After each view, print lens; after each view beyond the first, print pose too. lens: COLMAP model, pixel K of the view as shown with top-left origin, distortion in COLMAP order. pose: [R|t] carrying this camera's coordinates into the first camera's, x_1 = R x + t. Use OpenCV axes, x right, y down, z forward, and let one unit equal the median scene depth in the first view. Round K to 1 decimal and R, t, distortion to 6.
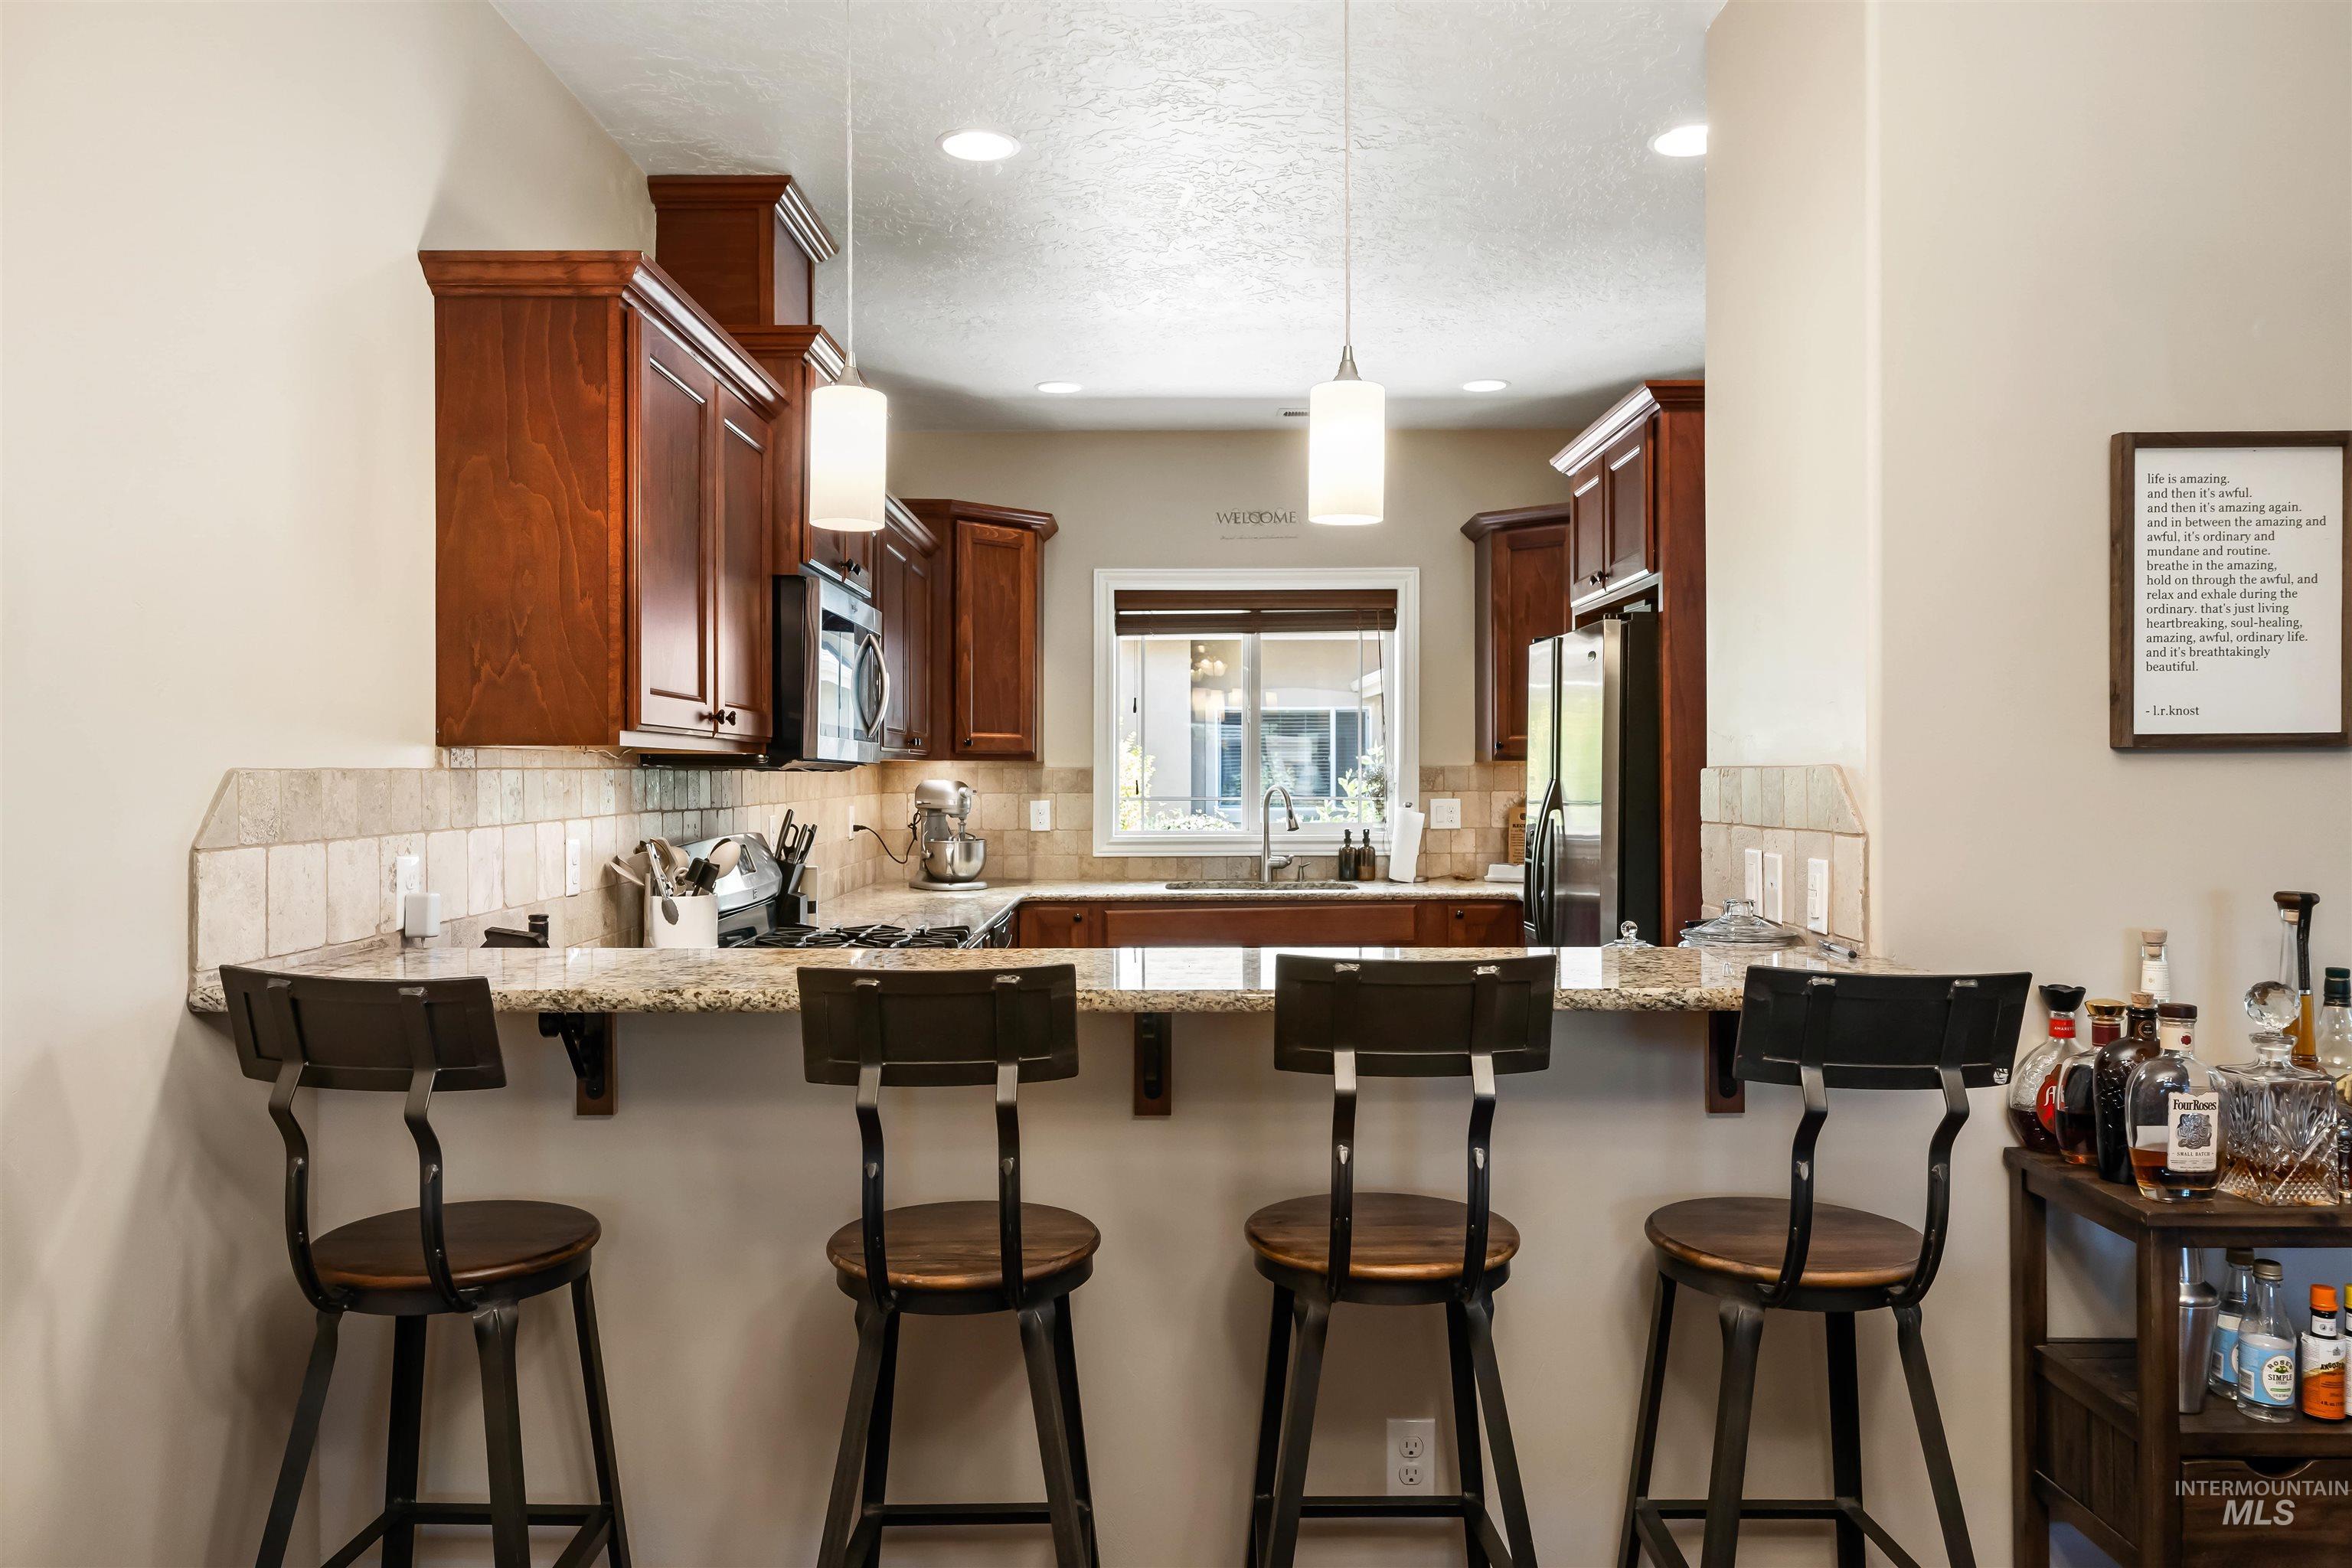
lens RADIAL K [[1659.4, 0, 1172.4], [0, 1659.4, 762.2], [0, 0, 1]] dist [0.011495, -0.002567]
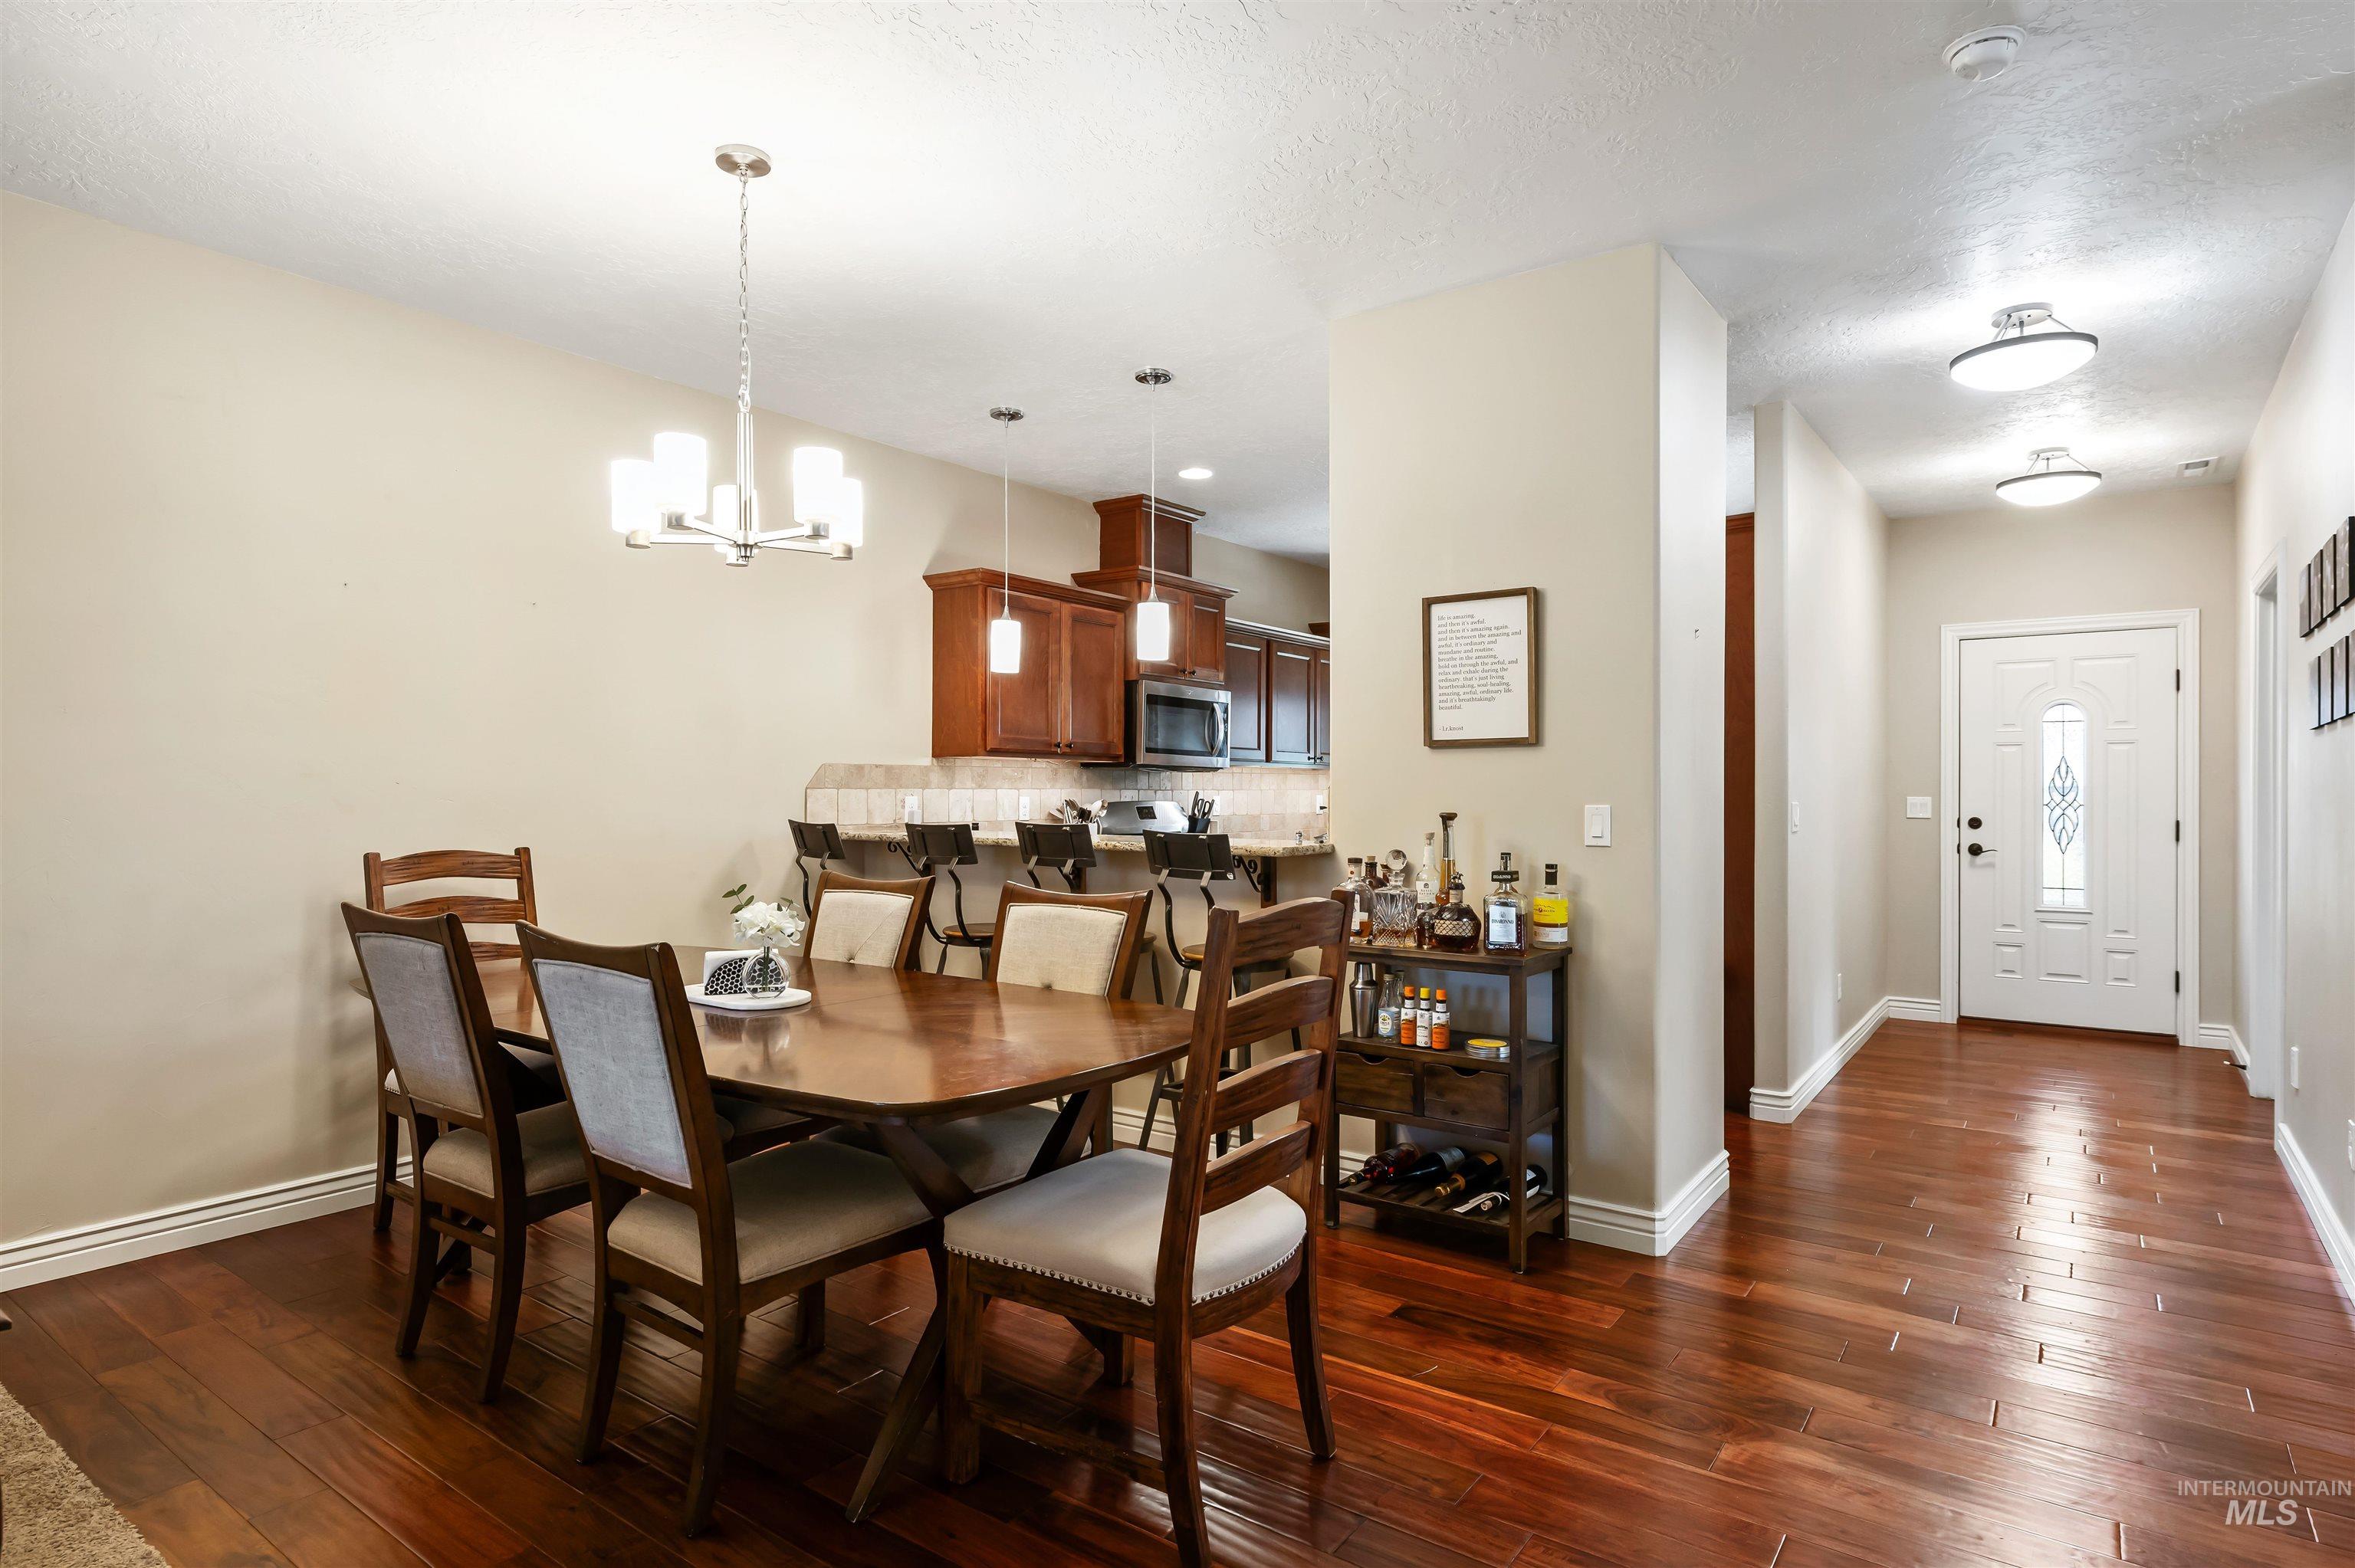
lens RADIAL K [[1243.6, 0, 1170.0], [0, 1243.6, 798.5], [0, 0, 1]] dist [-0.007474, -0.000286]
pose [[0.804170, 0.007578, -0.594352, 0.454973], [-0.000115, 0.999921, 0.012593, 0.013596], [0.594400, -0.010059, 0.804107, -0.168798]]
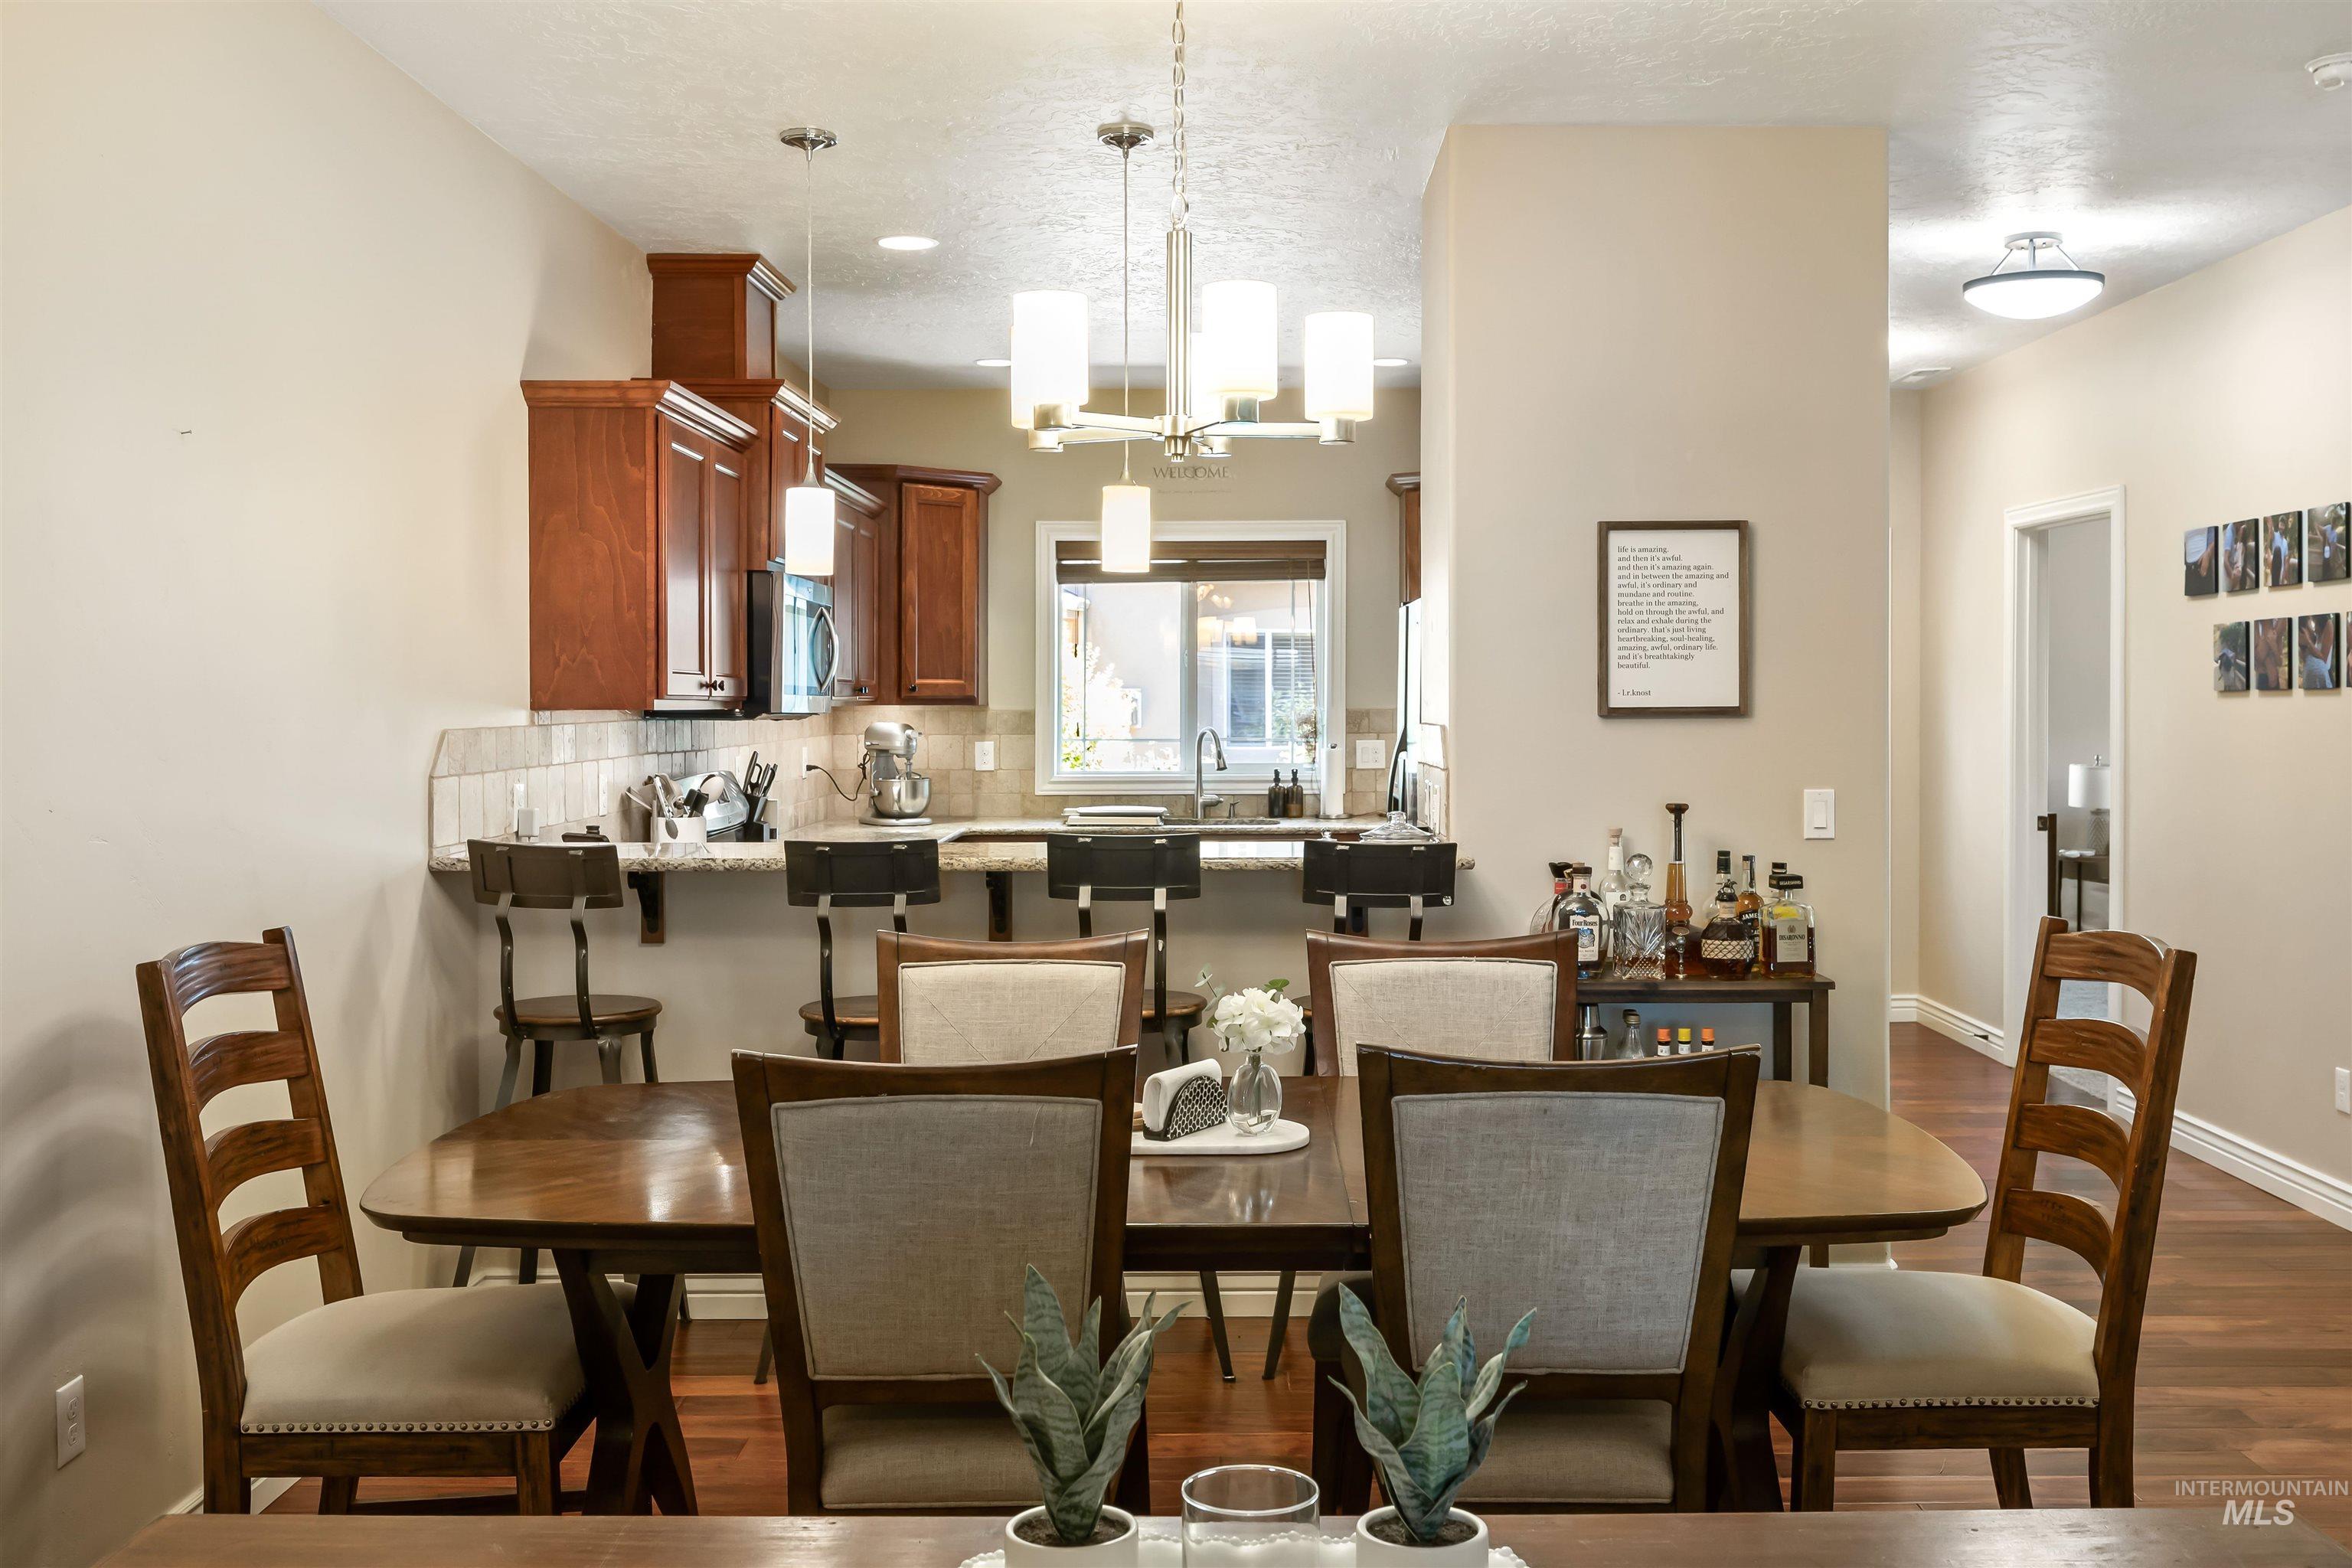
lens RADIAL K [[2150.8, 0, 1247.0], [0, 2150.8, 706.0], [0, 0, 1]] dist [0.028700, 0.000000]
pose [[0.999876, 0.000937, 0.015738, 0.070567], [-0.001087, 0.999954, 0.009525, -0.013768], [-0.015728, -0.009540, 0.999831, -0.395823]]
